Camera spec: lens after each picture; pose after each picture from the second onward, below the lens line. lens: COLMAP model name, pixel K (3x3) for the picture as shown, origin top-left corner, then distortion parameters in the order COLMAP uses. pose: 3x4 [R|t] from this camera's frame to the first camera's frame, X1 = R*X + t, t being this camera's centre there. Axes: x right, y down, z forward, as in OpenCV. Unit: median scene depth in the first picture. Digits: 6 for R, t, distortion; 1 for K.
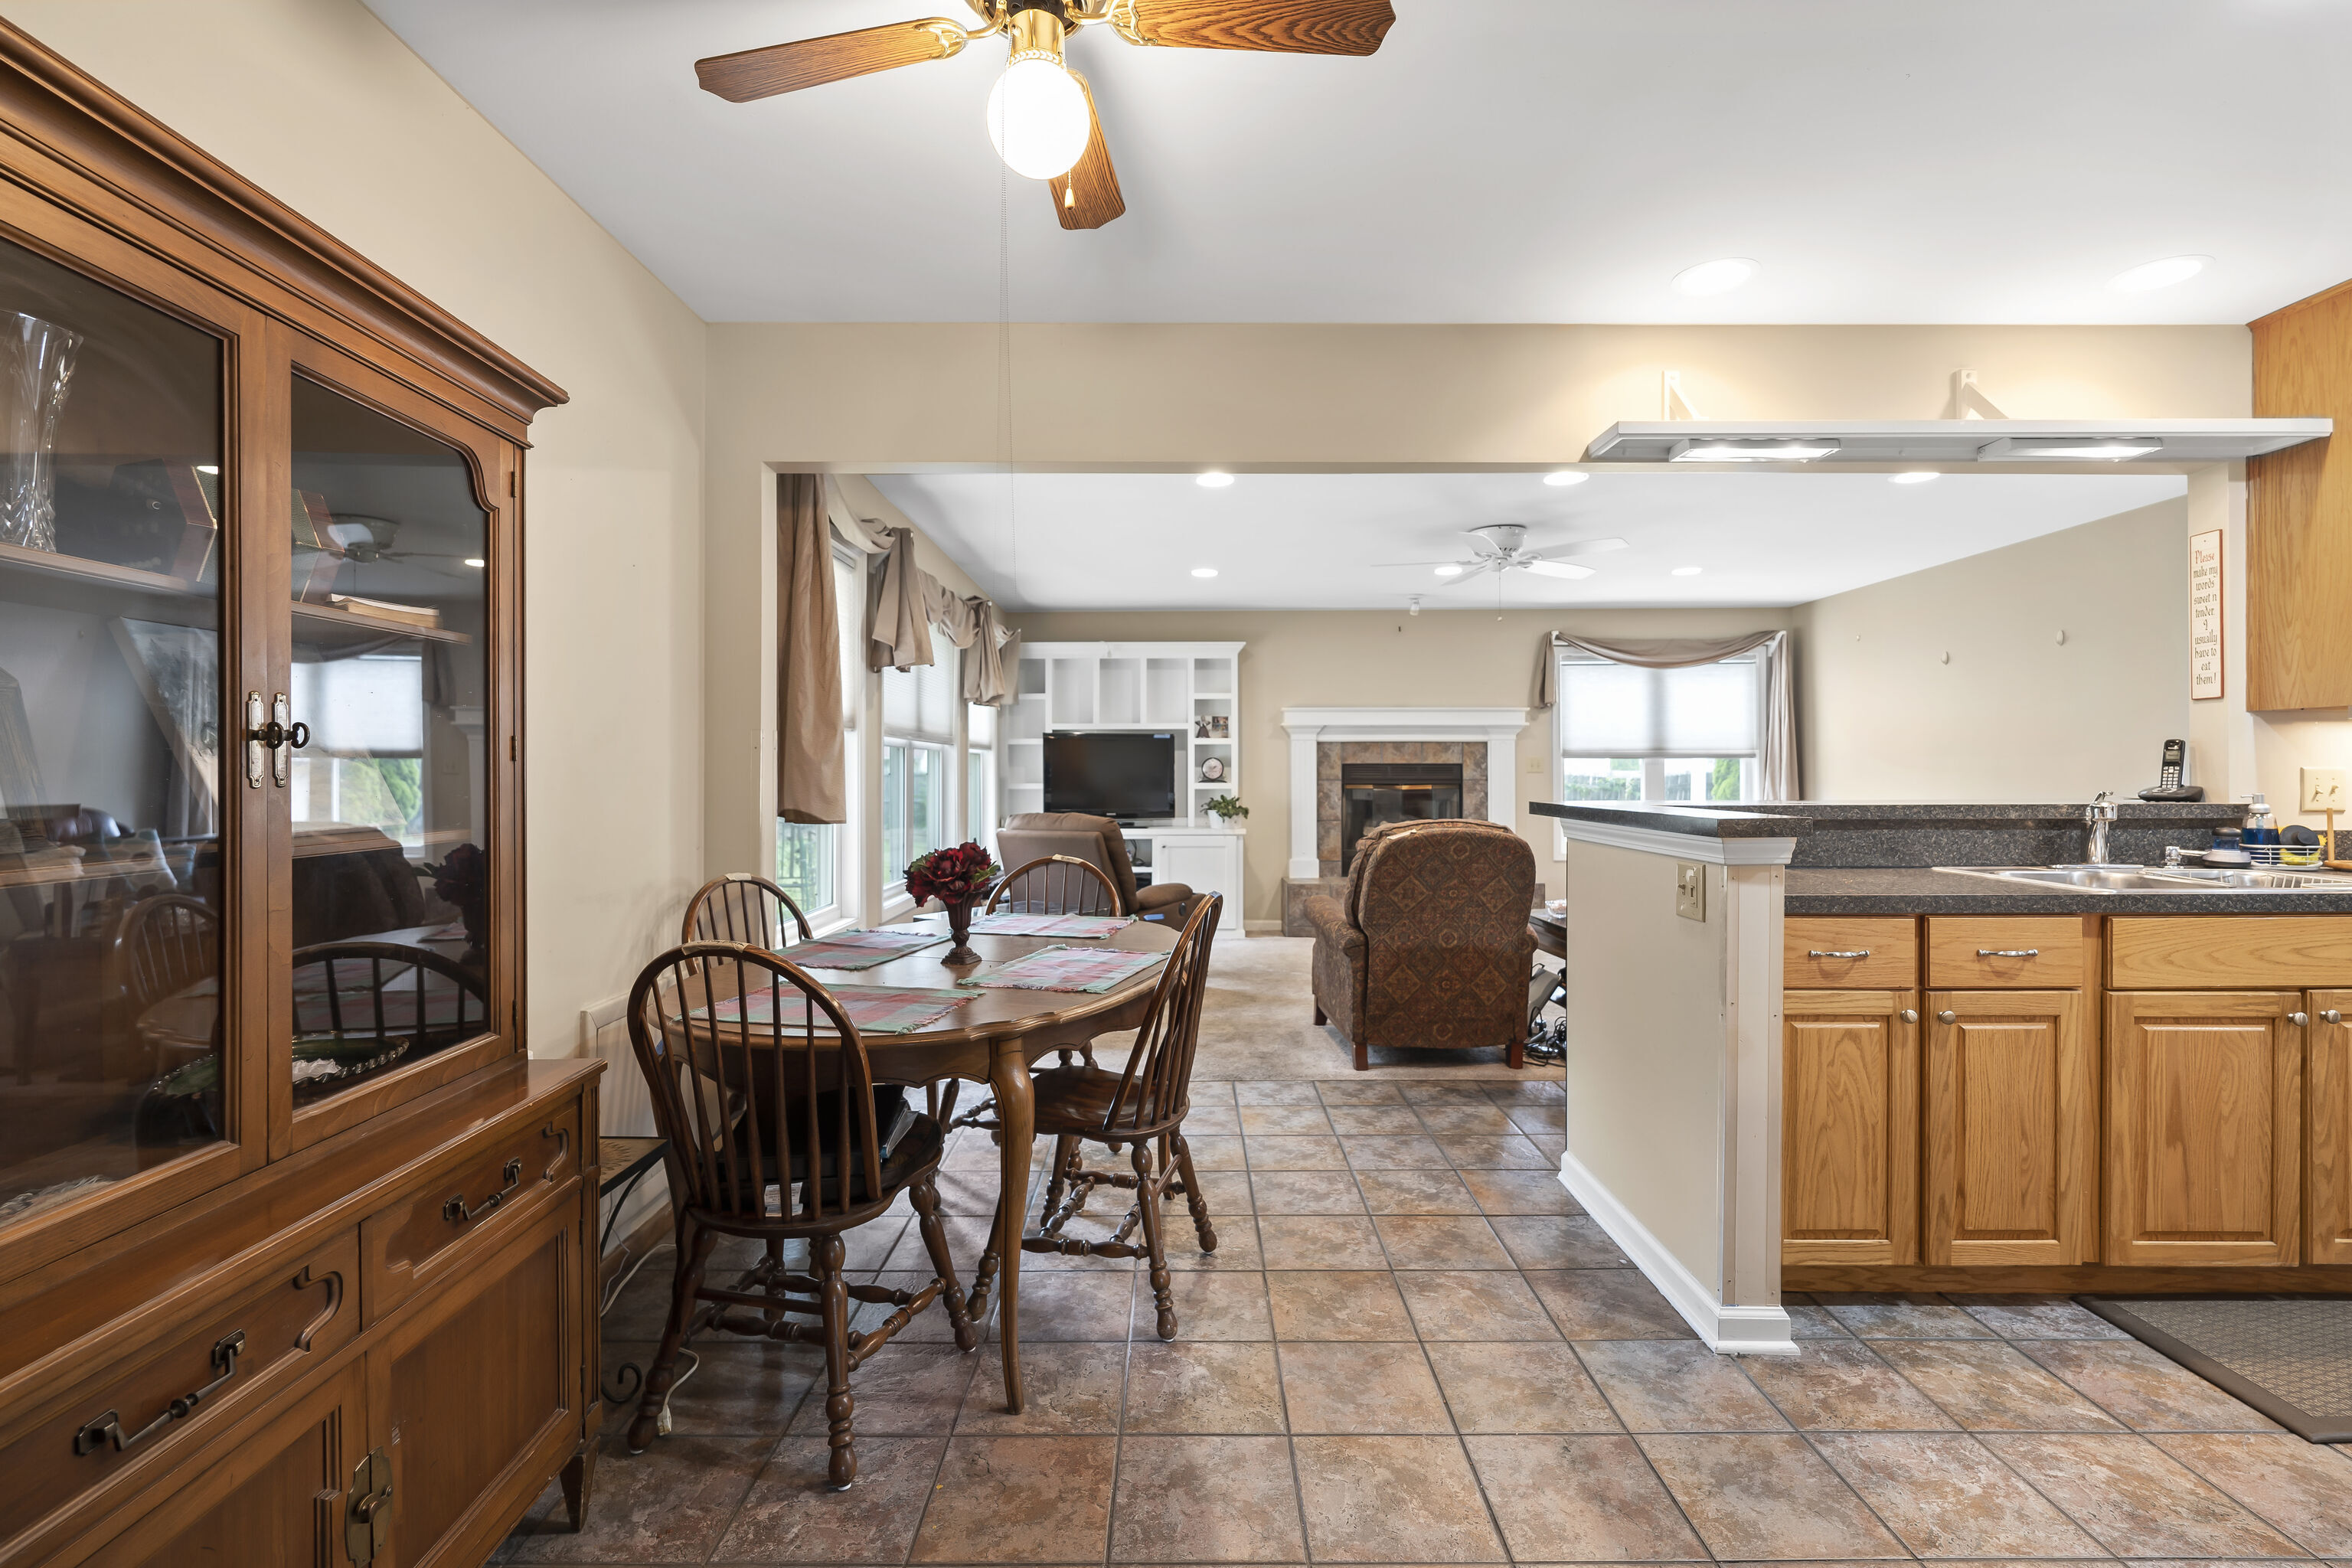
lens RADIAL K [[1052.8, 0, 1189.1], [0, 1052.8, 769.1], [0, 0, 1]] dist [-0.006796, 0.001117]
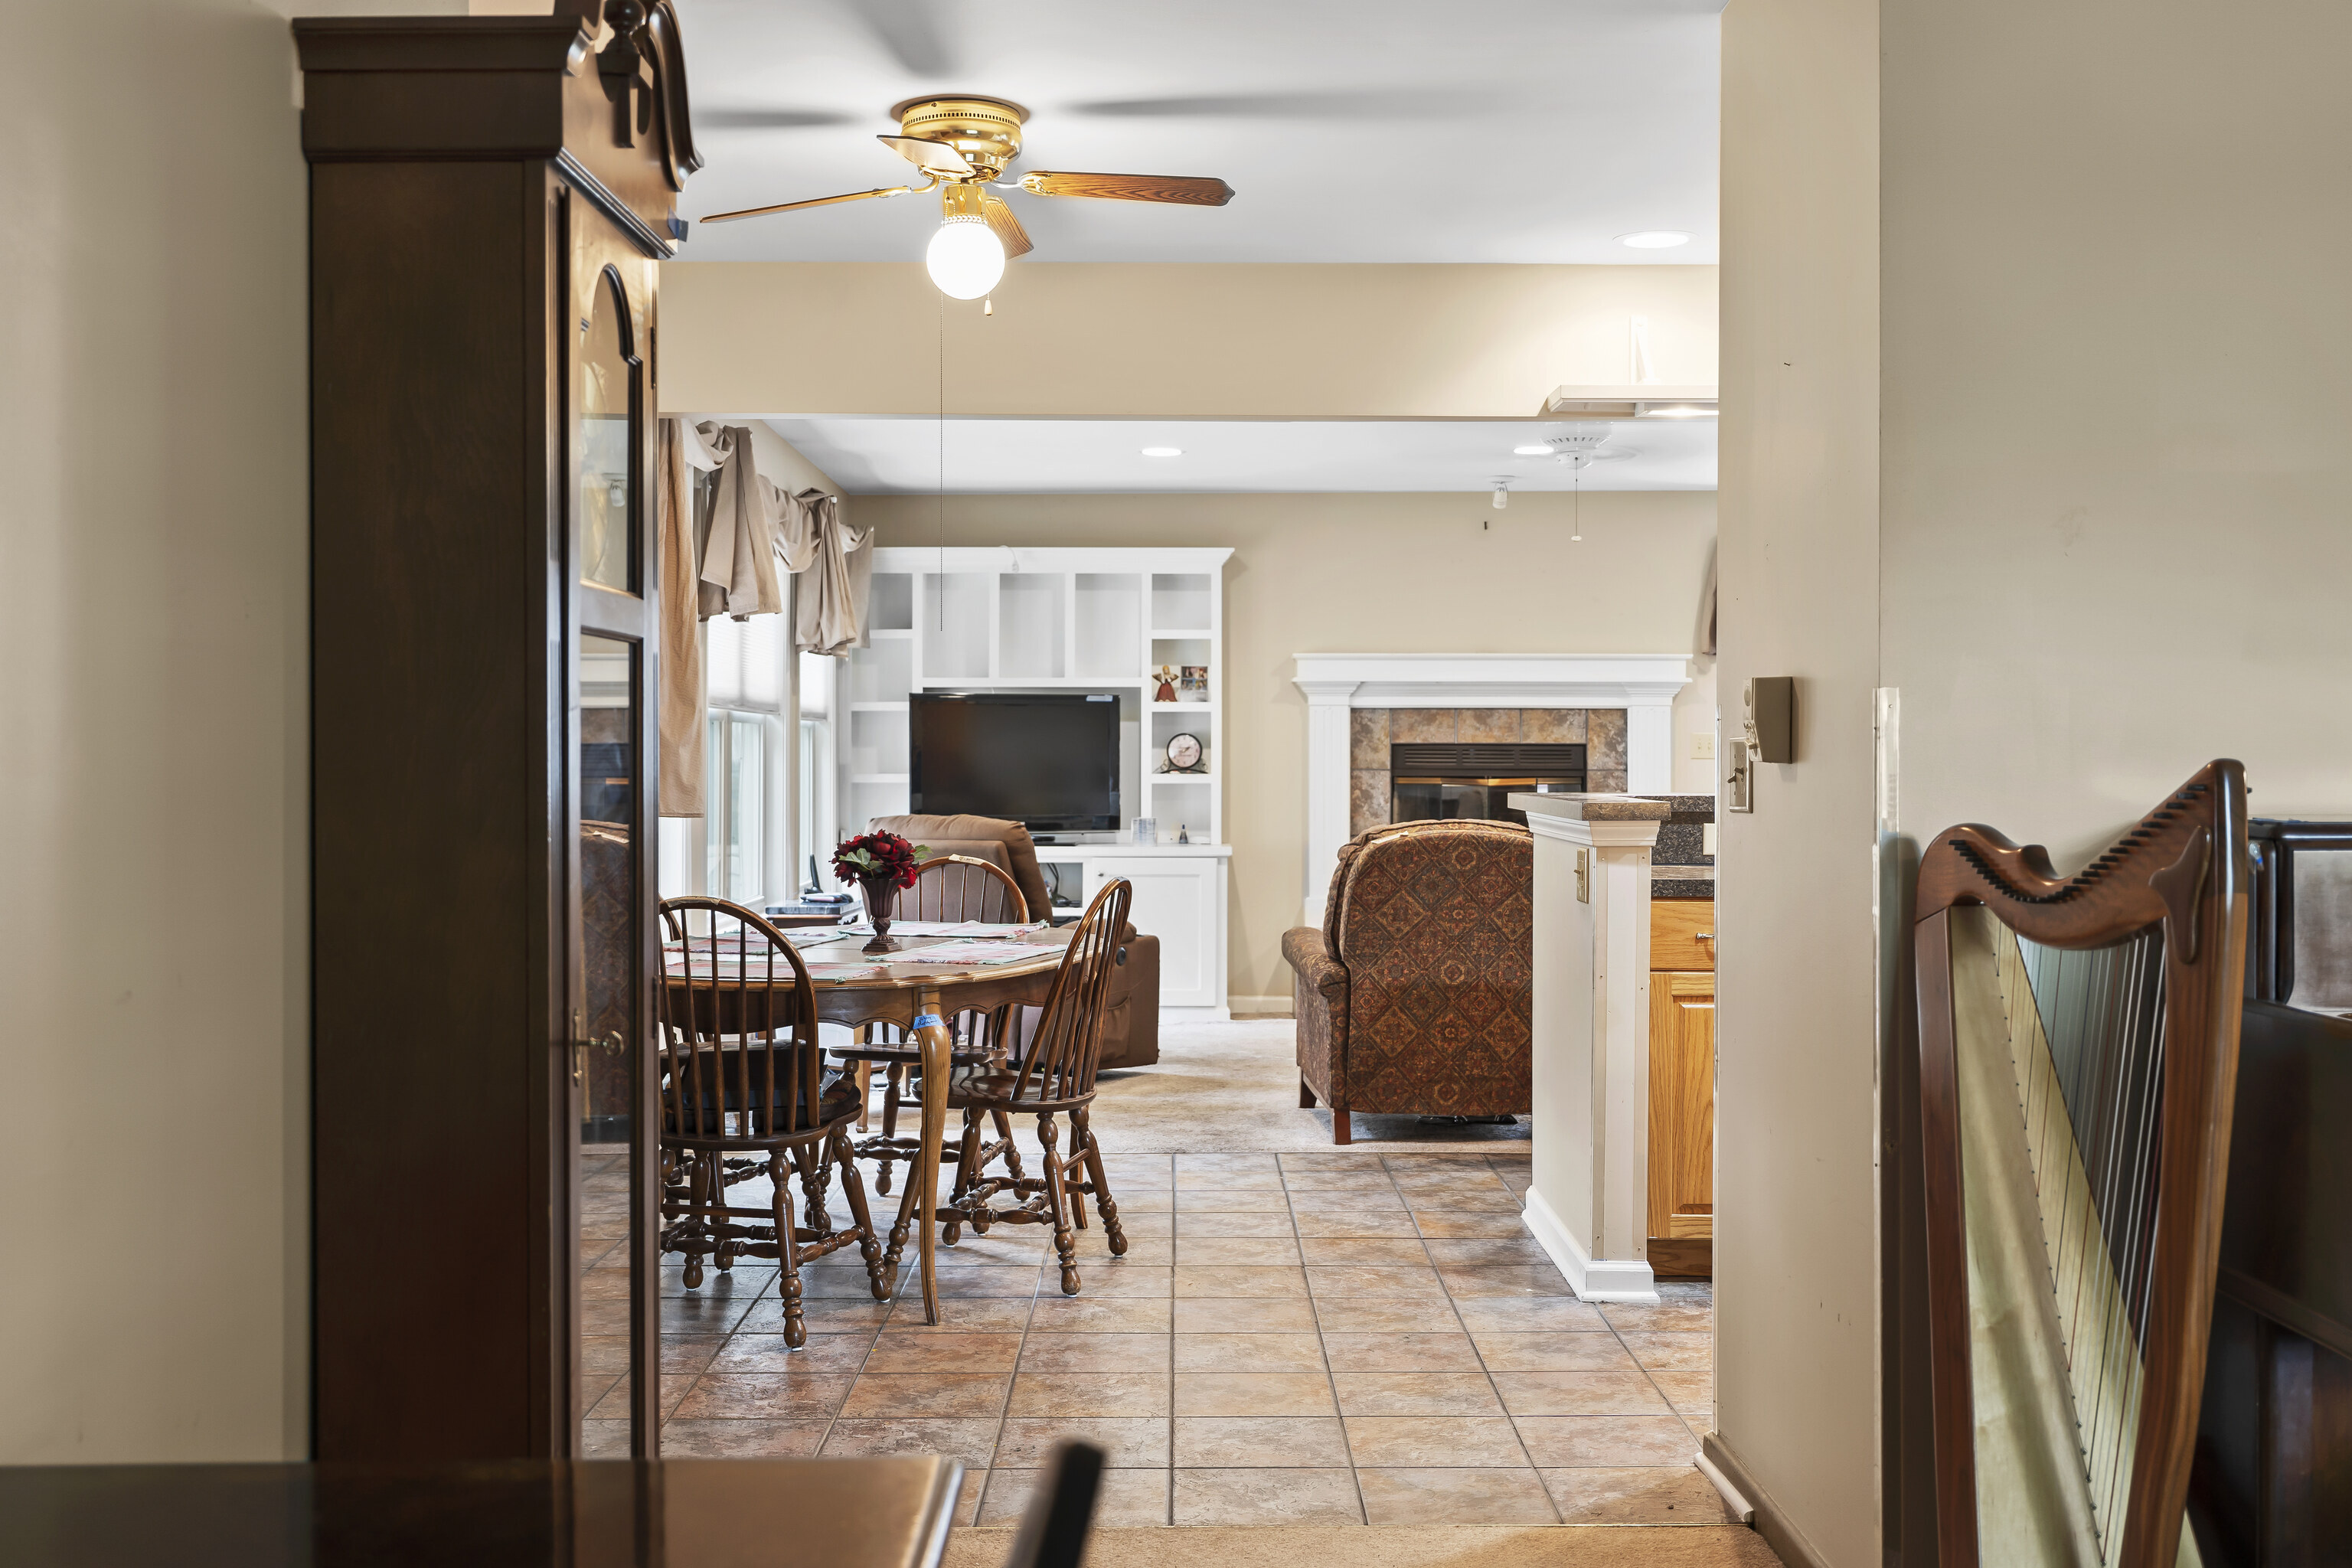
lens RADIAL K [[2350.6, 0, 1183.2], [0, 2350.6, 782.6], [0, 0, 1]] dist [-0.001197, 0.000000]
pose [[0.999991, 0.003191, -0.002903, 0.067001], [-0.003147, 0.999884, 0.014886, -0.005496], [0.002950, -0.014877, 0.999885, -0.935261]]
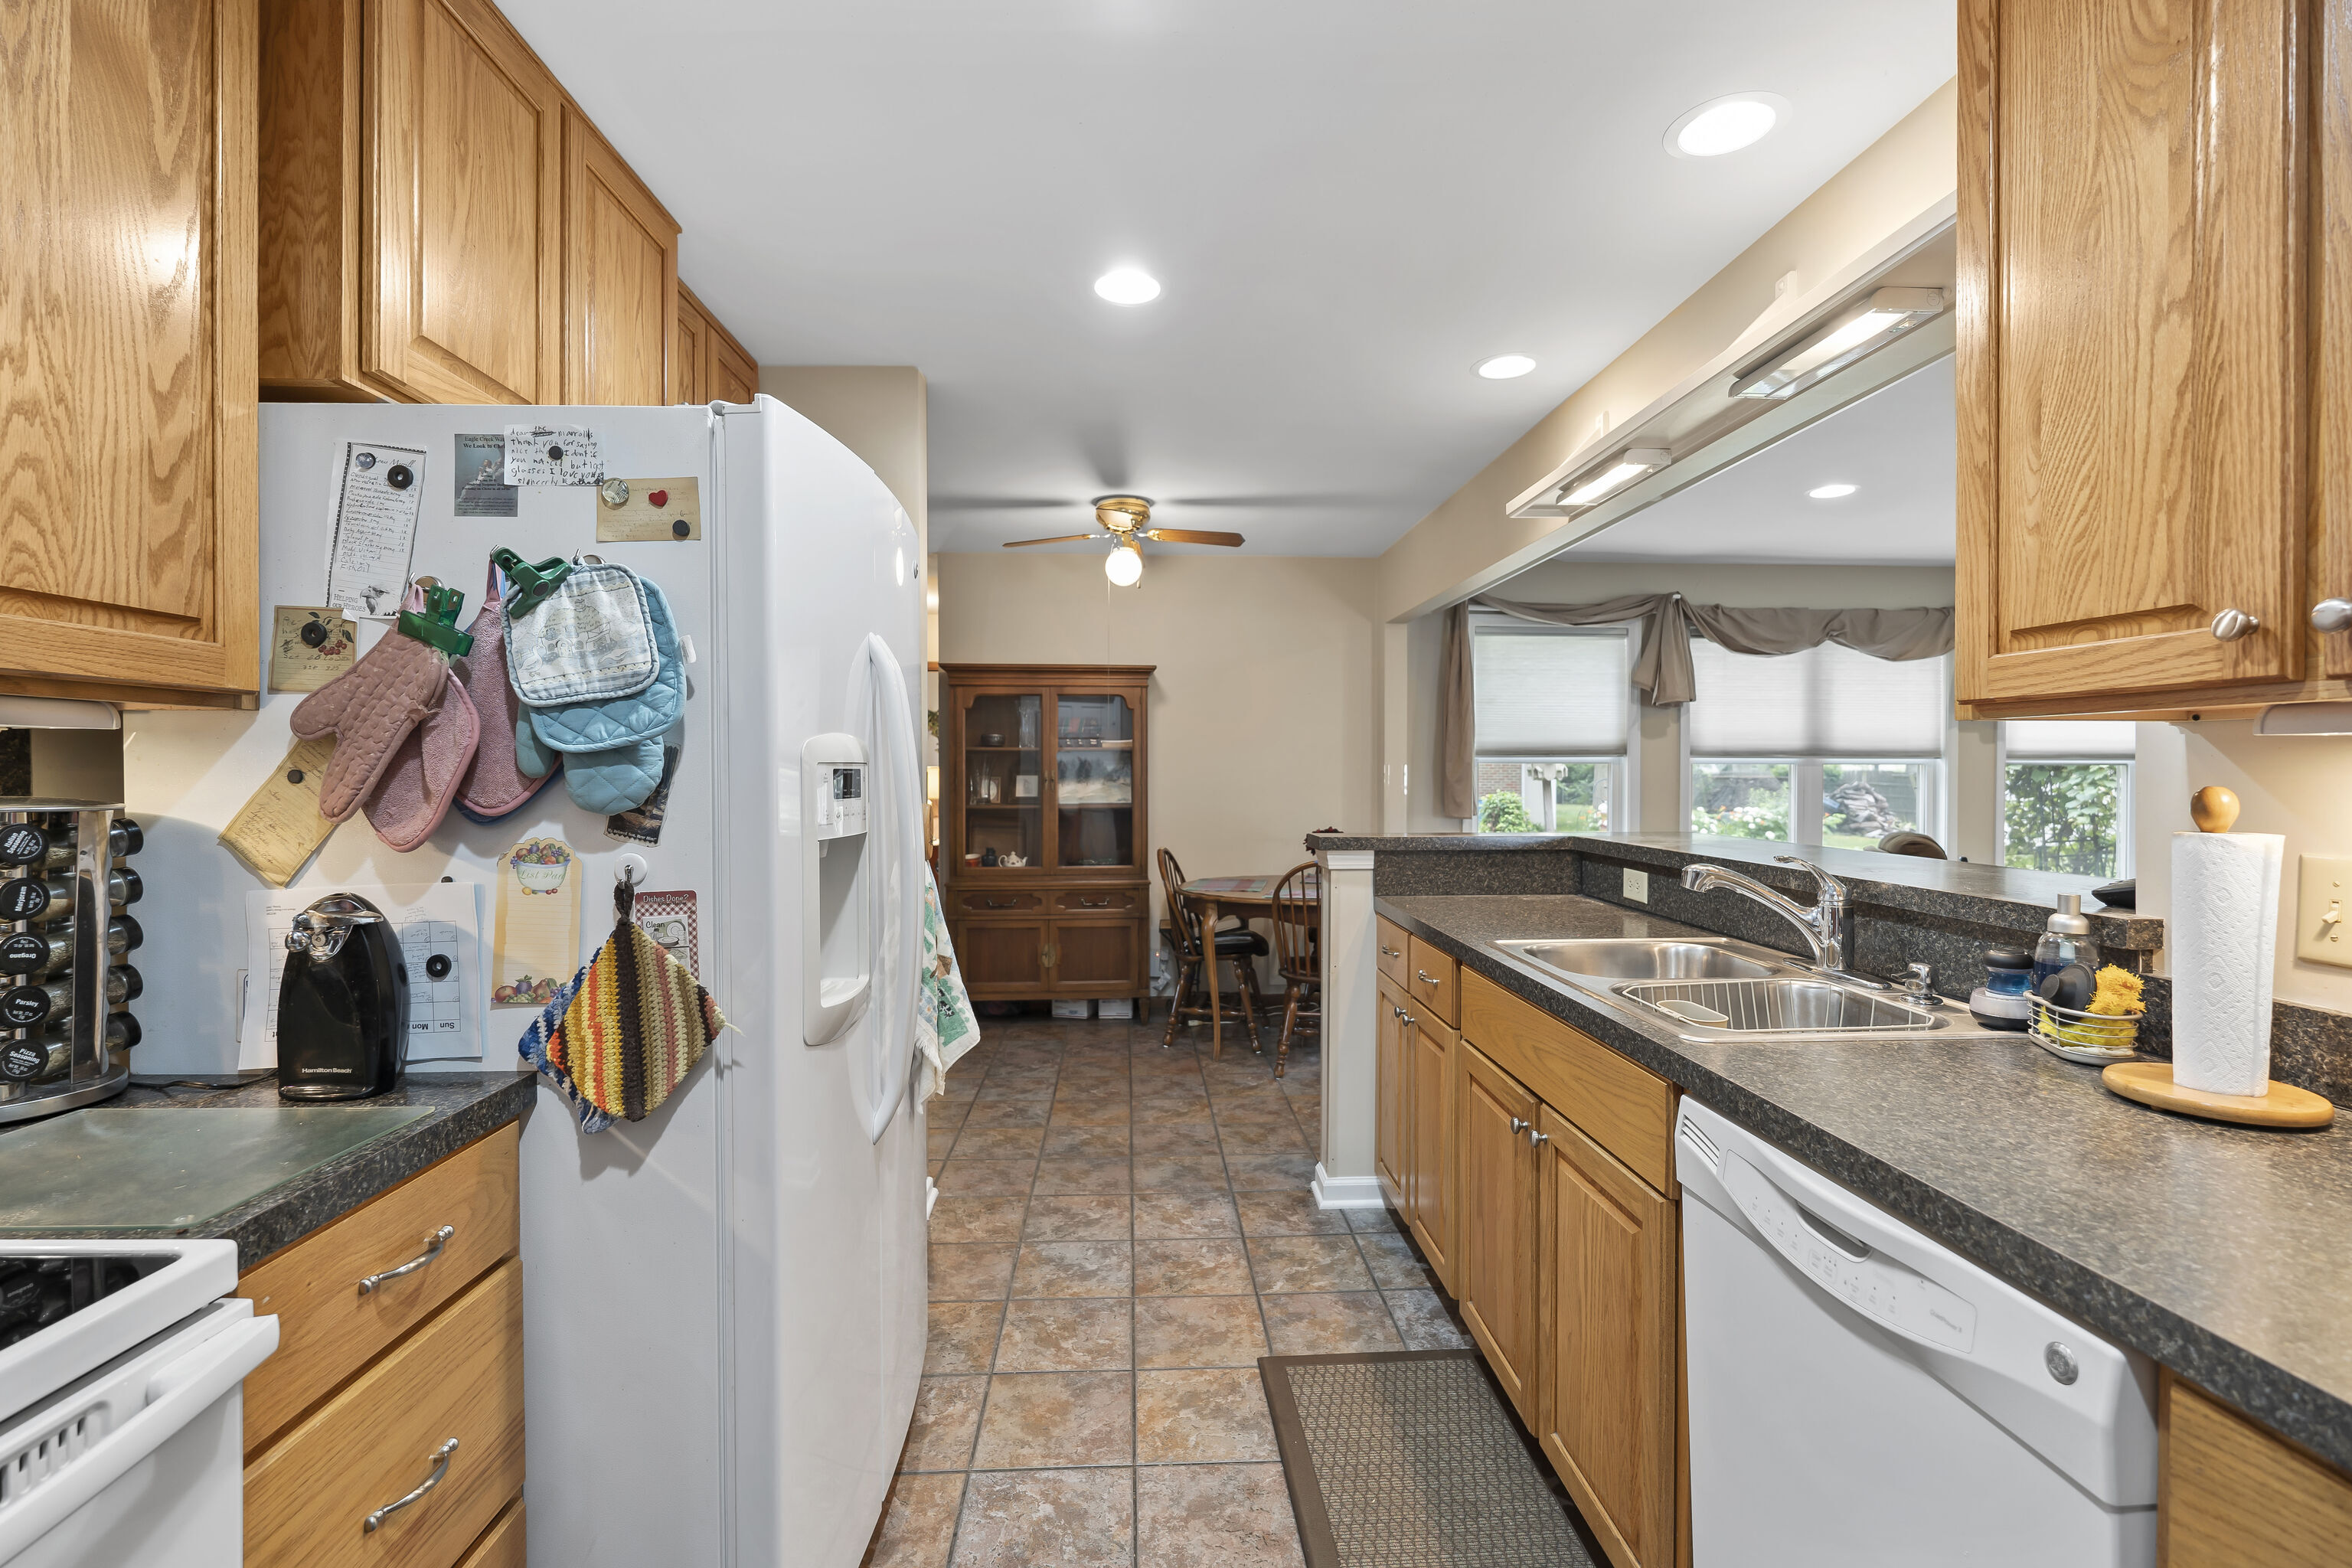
lens RADIAL K [[1052.8, 0, 1168.7], [0, 1052.8, 772.0], [0, 0, 1]] dist [-0.006796, 0.001117]
pose [[0.032965, 0.007605, -0.999428, 1.354660], [0.002590, 0.999967, 0.007694, -0.037083], [0.999453, -0.002842, 0.032945, 0.500663]]
